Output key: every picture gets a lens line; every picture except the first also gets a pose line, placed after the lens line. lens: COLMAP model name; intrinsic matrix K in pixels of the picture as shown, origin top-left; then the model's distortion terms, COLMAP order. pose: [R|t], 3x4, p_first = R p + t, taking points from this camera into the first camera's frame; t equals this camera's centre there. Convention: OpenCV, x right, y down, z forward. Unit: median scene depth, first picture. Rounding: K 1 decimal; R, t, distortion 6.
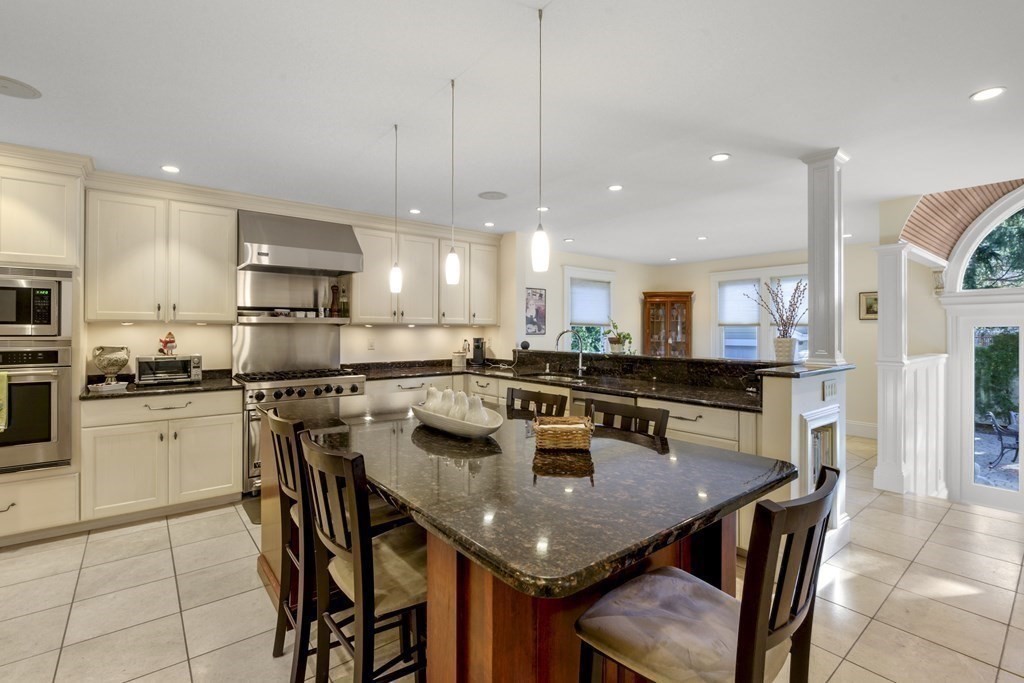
lens RADIAL K [[459.4, 0, 509.0], [0, 459.4, 328.1], [0, 0, 1]] dist [-0.011081, -0.000565]
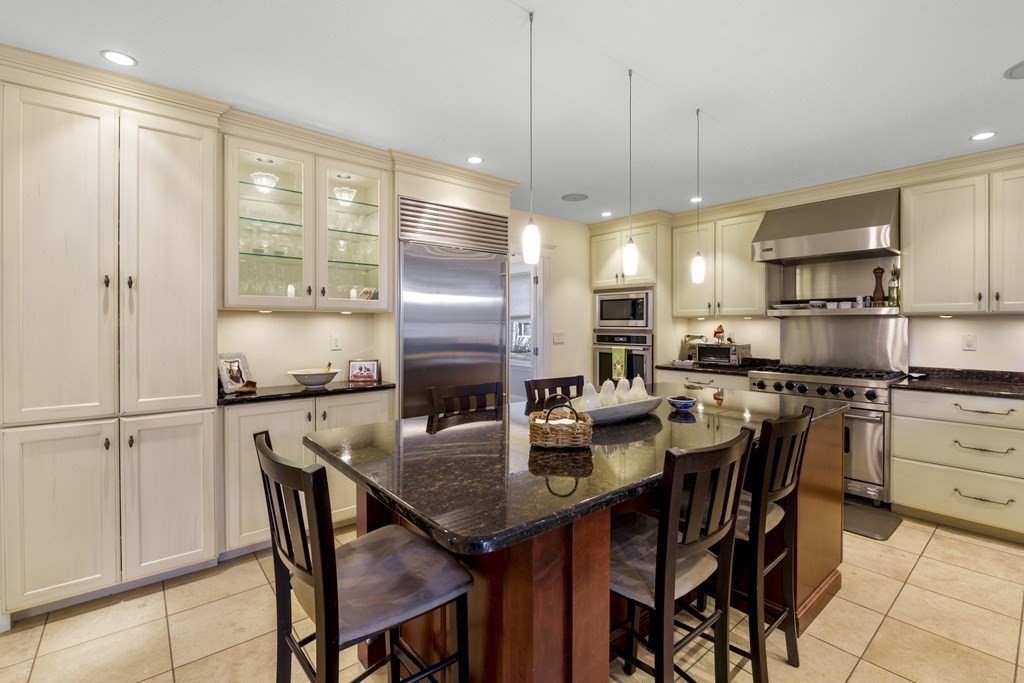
lens RADIAL K [[459.4, 0, 509.0], [0, 459.4, 328.1], [0, 0, 1]] dist [-0.011081, -0.000565]
pose [[0.007474, 0.008225, -0.999938, 0.507651], [0.005905, 0.999948, 0.008269, 0.004304], [0.999955, -0.005966, 0.007425, 0.400639]]
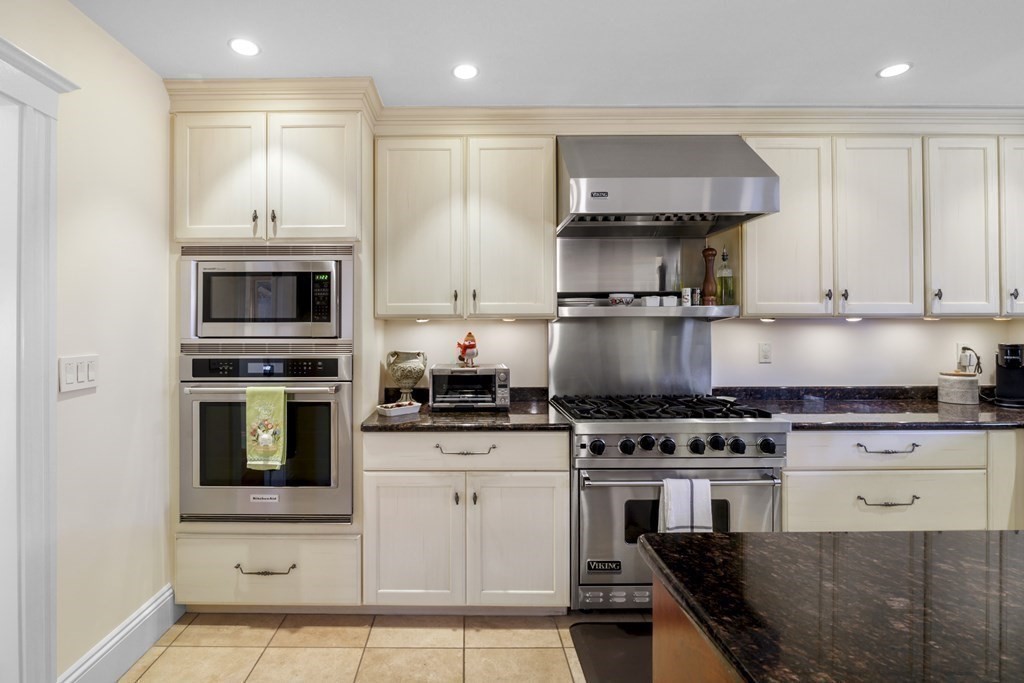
lens RADIAL K [[473.9, 0, 469.8], [0, 473.9, 326.3], [0, 0, 1]] dist [-0.014465, -0.000165]
pose [[0.782068, -0.007083, -0.623153, -0.298877], [0.006487, 0.999974, -0.003225, 0.002178], [0.623160, -0.001520, 0.782093, 0.441923]]
